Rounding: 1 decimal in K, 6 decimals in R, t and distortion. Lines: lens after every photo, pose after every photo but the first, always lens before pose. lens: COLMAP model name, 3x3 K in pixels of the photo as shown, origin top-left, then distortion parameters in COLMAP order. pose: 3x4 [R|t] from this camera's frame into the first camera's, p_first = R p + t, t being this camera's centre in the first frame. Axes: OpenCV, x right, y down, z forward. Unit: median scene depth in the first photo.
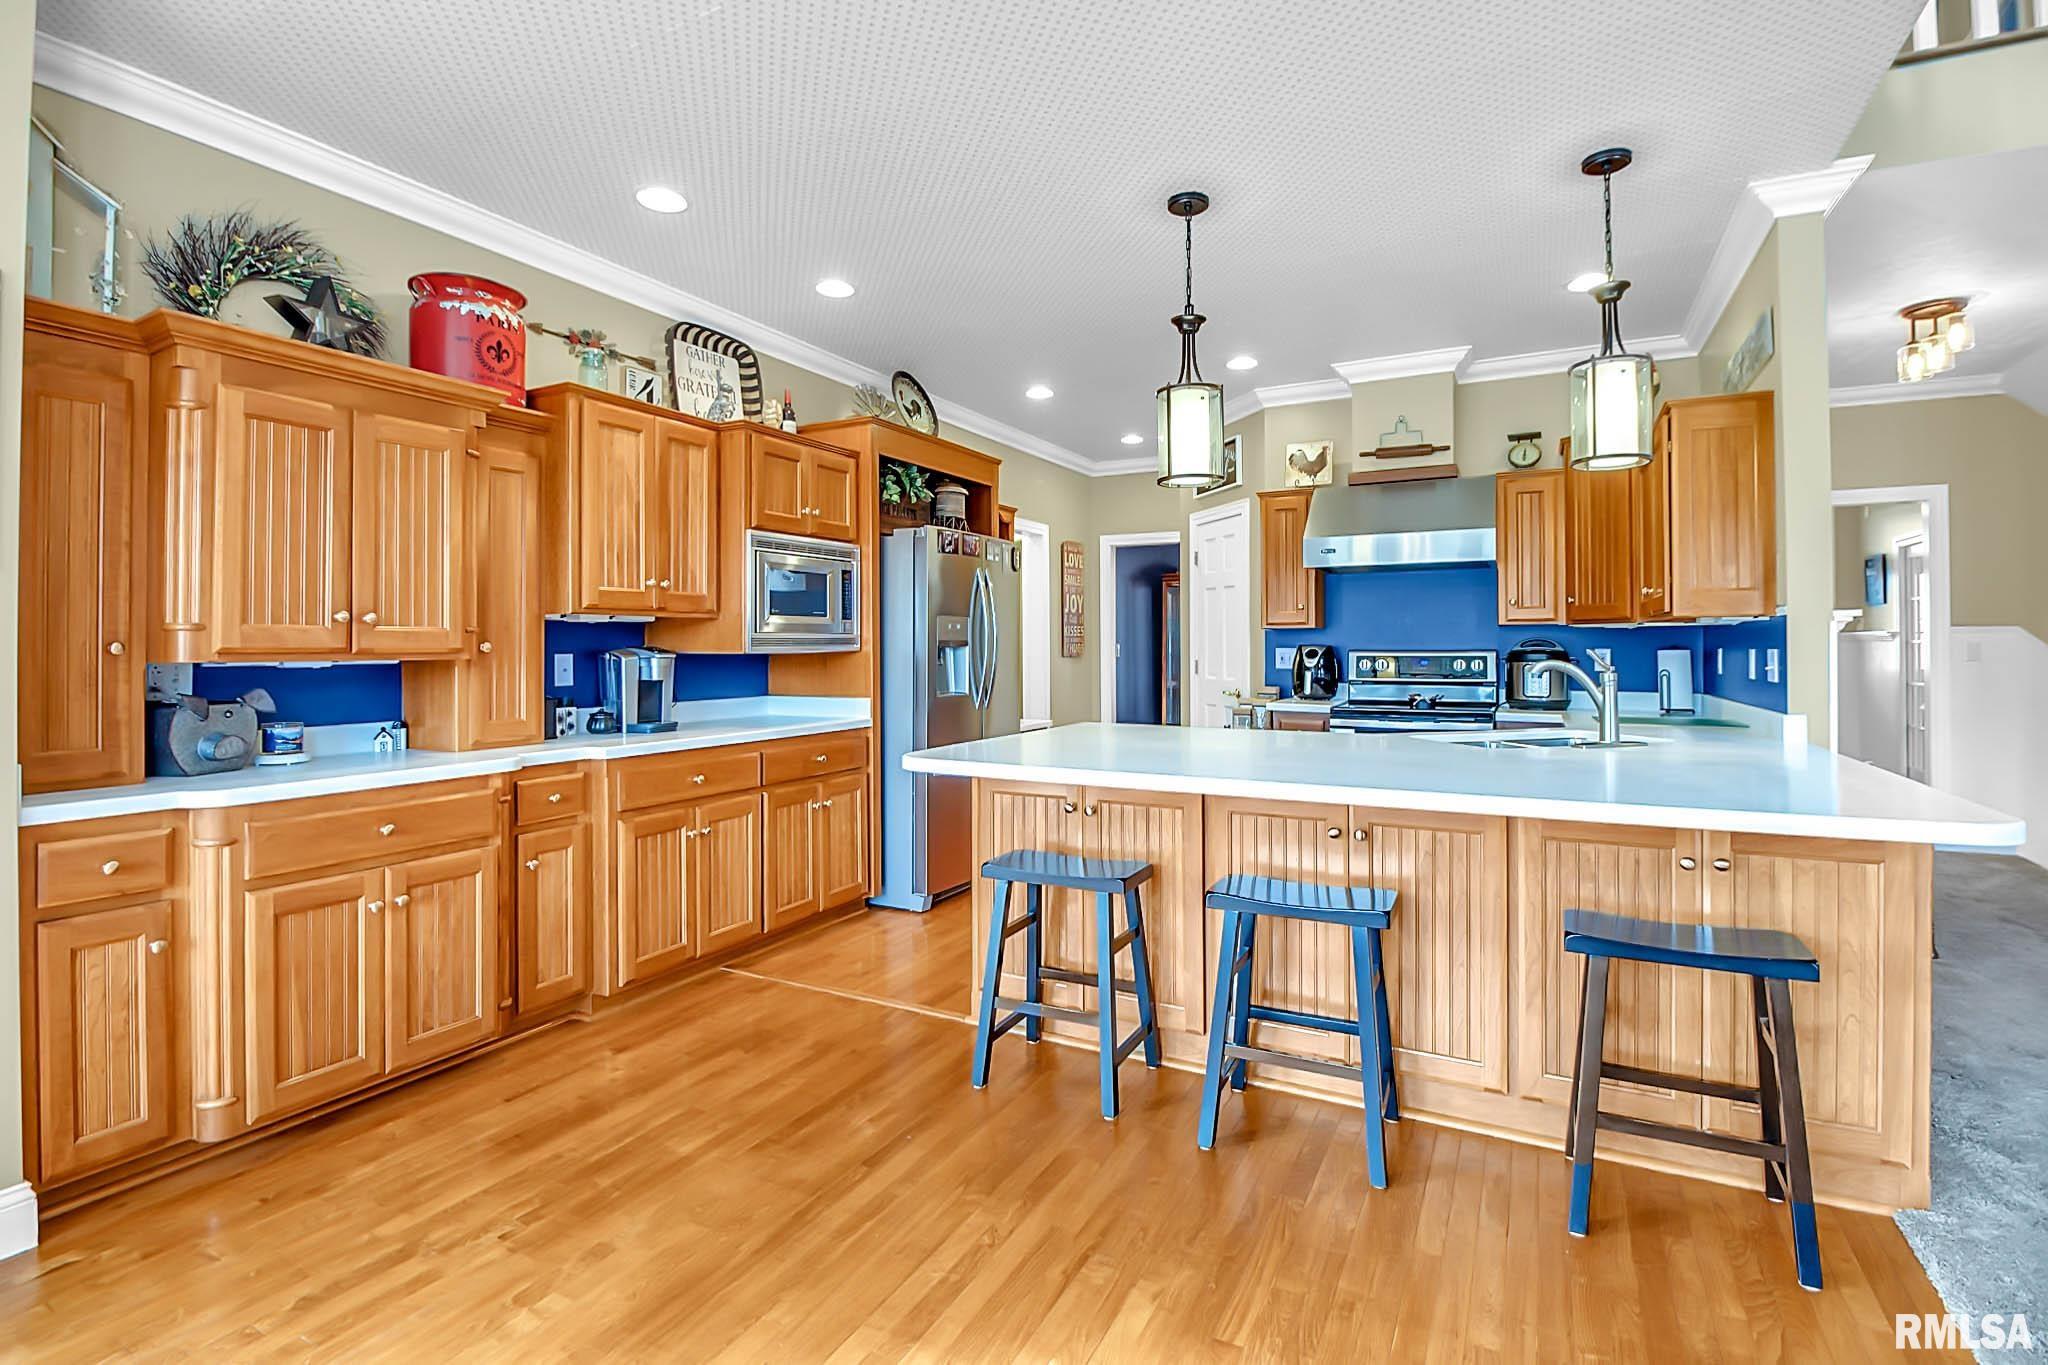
lens RADIAL K [[946.0, 0, 1026.0], [0, 946.0, 632.6], [0, 0, 1]] dist [-0.001090, -0.015347]
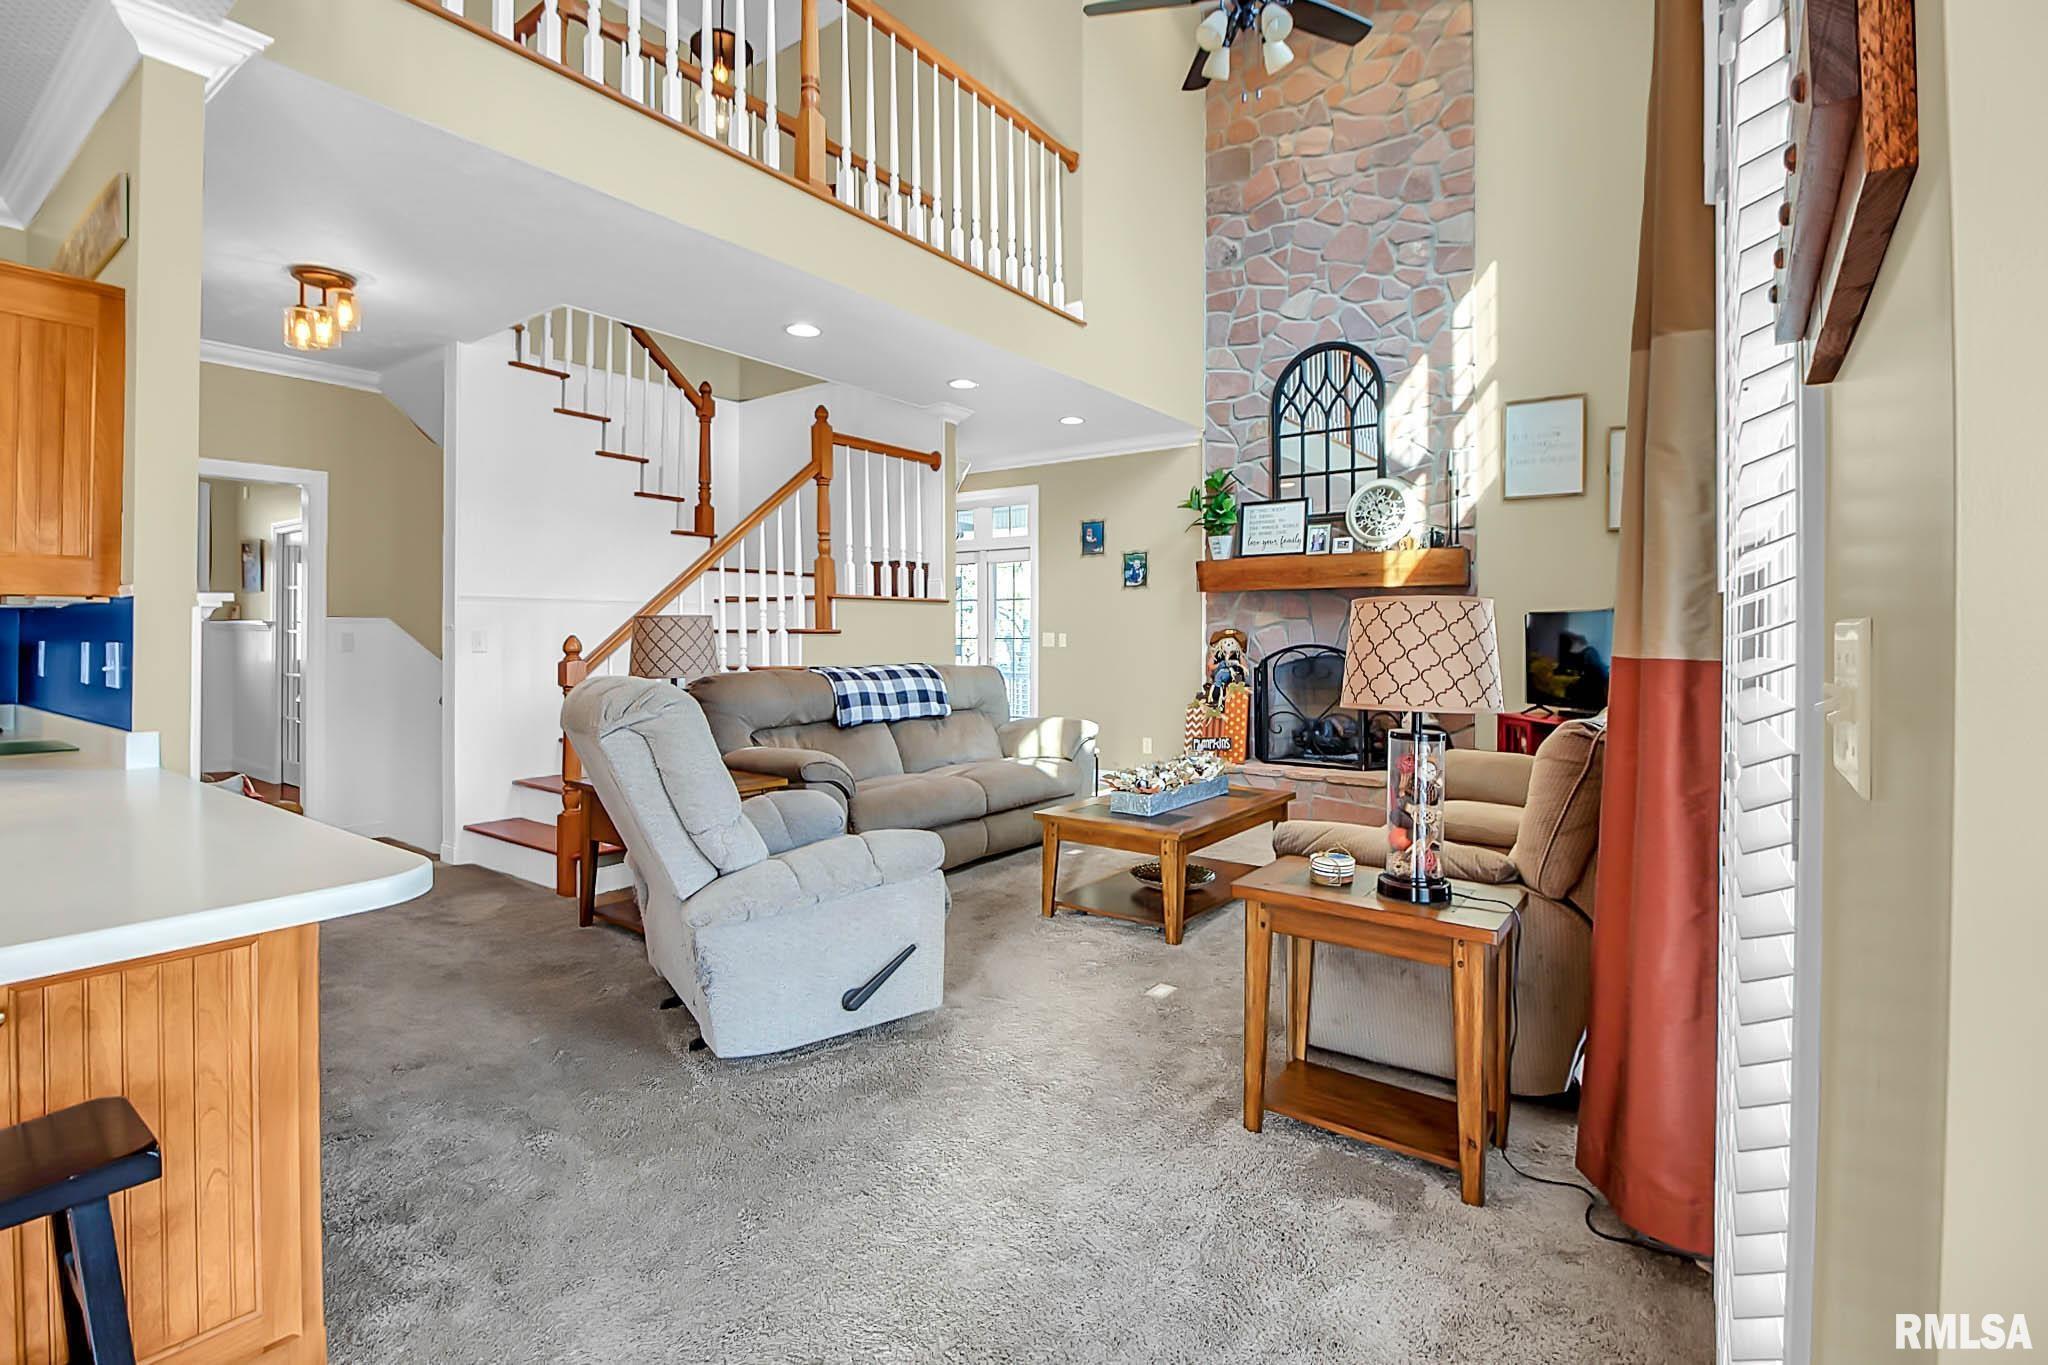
lens RADIAL K [[951.2, 0, 1043.9], [0, 951.2, 633.8], [0, 0, 1]] dist [-0.003456, -0.010527]
pose [[0.134969, 0.003713, 0.990843, 0.150471], [-0.016929, 0.999856, -0.001441, -0.000385], [-0.990705, -0.016580, 0.135012, 0.163354]]
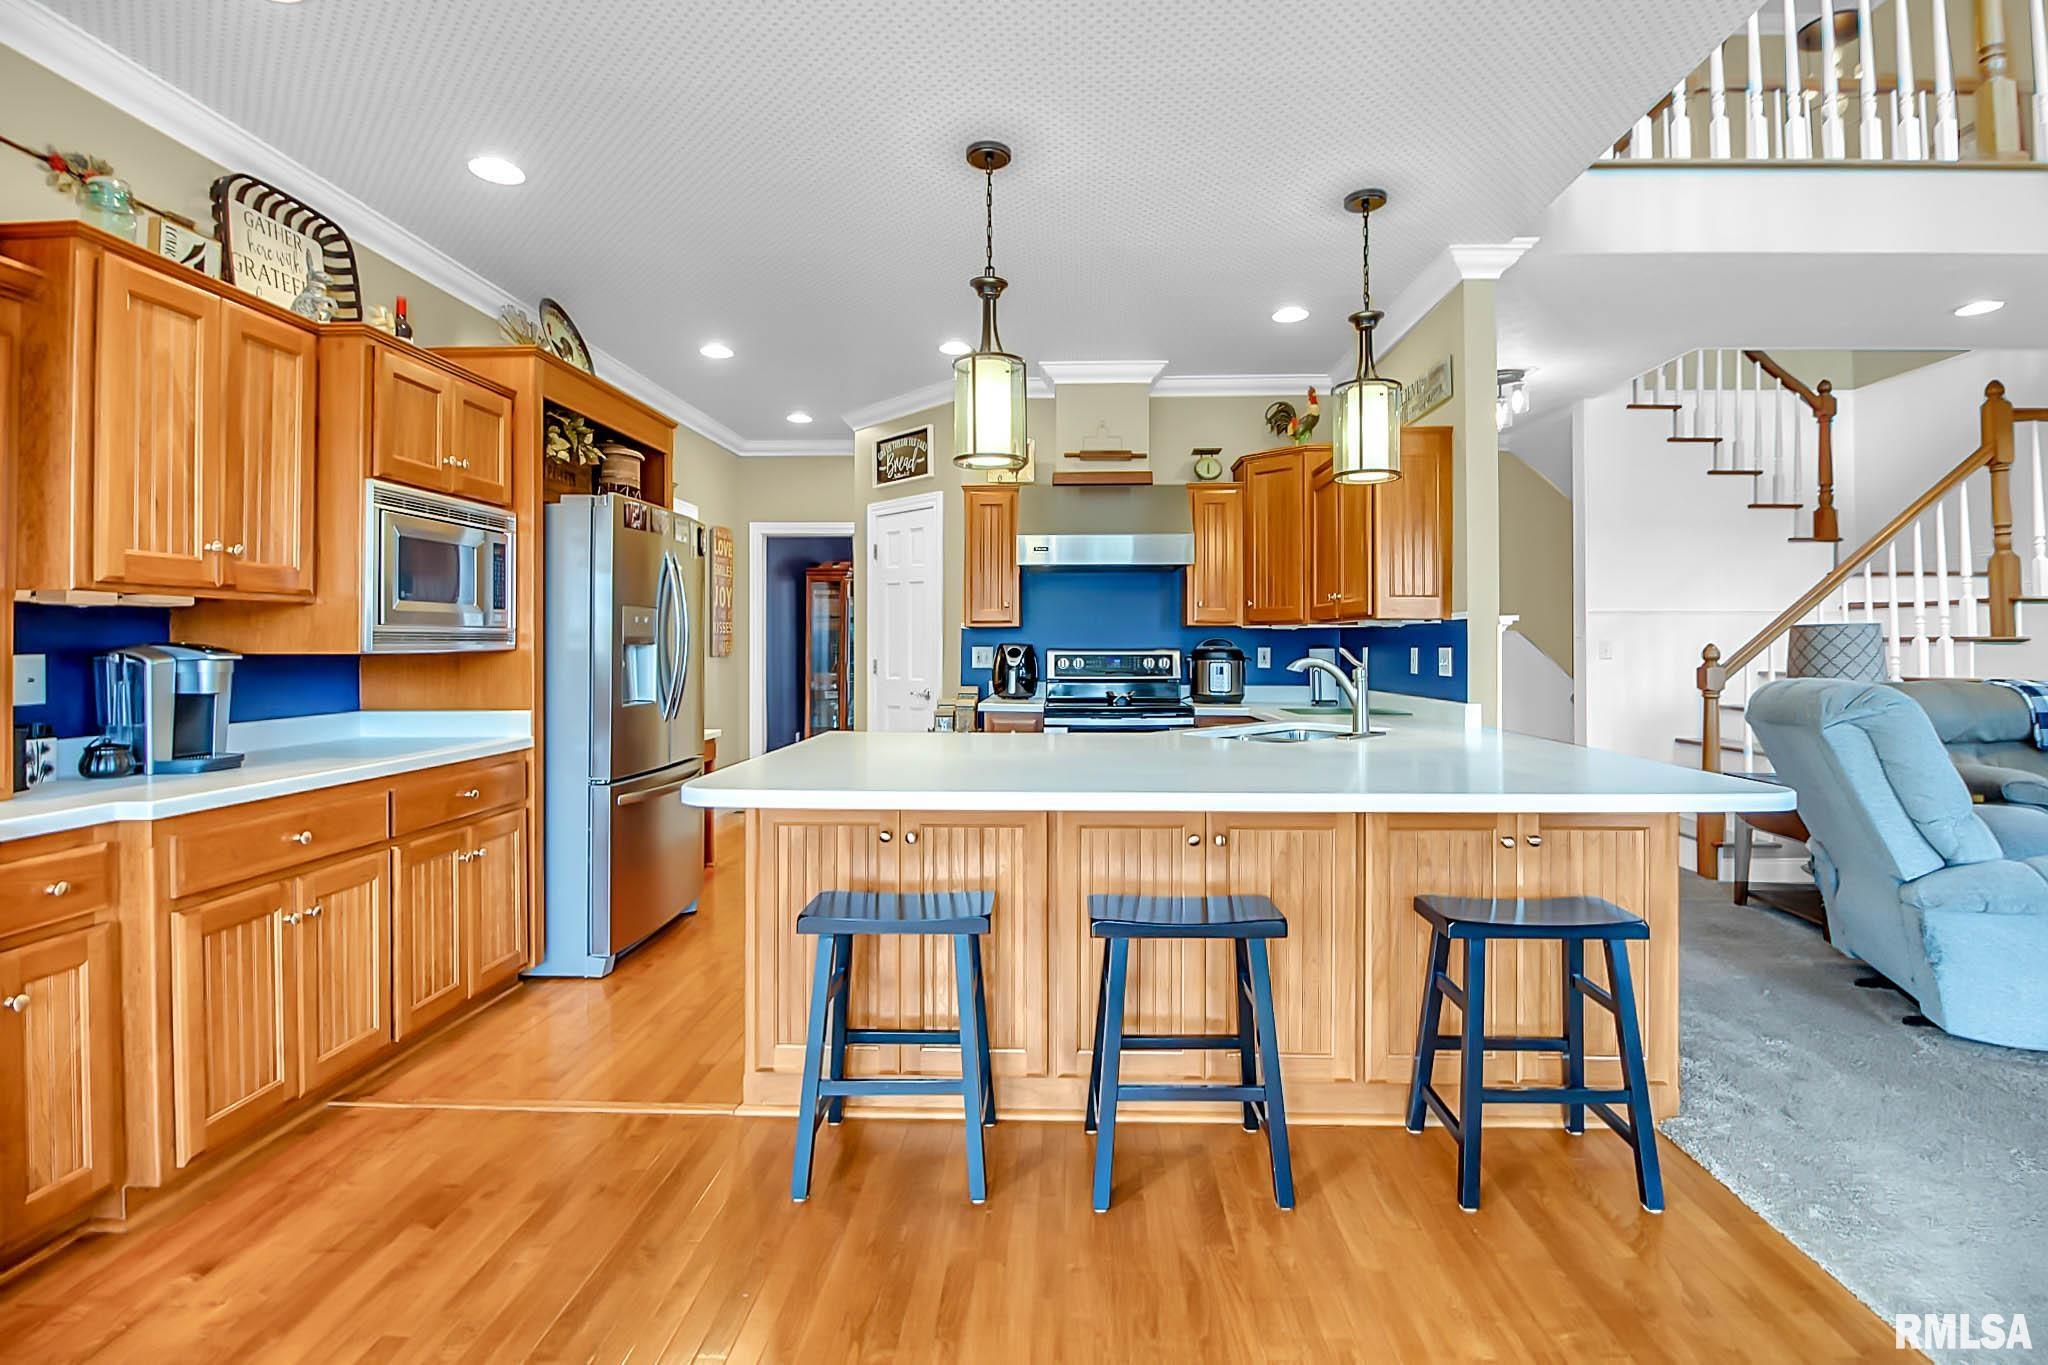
lens RADIAL K [[951.2, 0, 1043.9], [0, 951.2, 633.8], [0, 0, 1]] dist [-0.003456, -0.010527]
pose [[0.895922, 0.007283, 0.444151, -0.162921], [-0.008248, 0.999966, 0.000241, 0.003061], [-0.444134, -0.003879, 0.895952, 0.143700]]
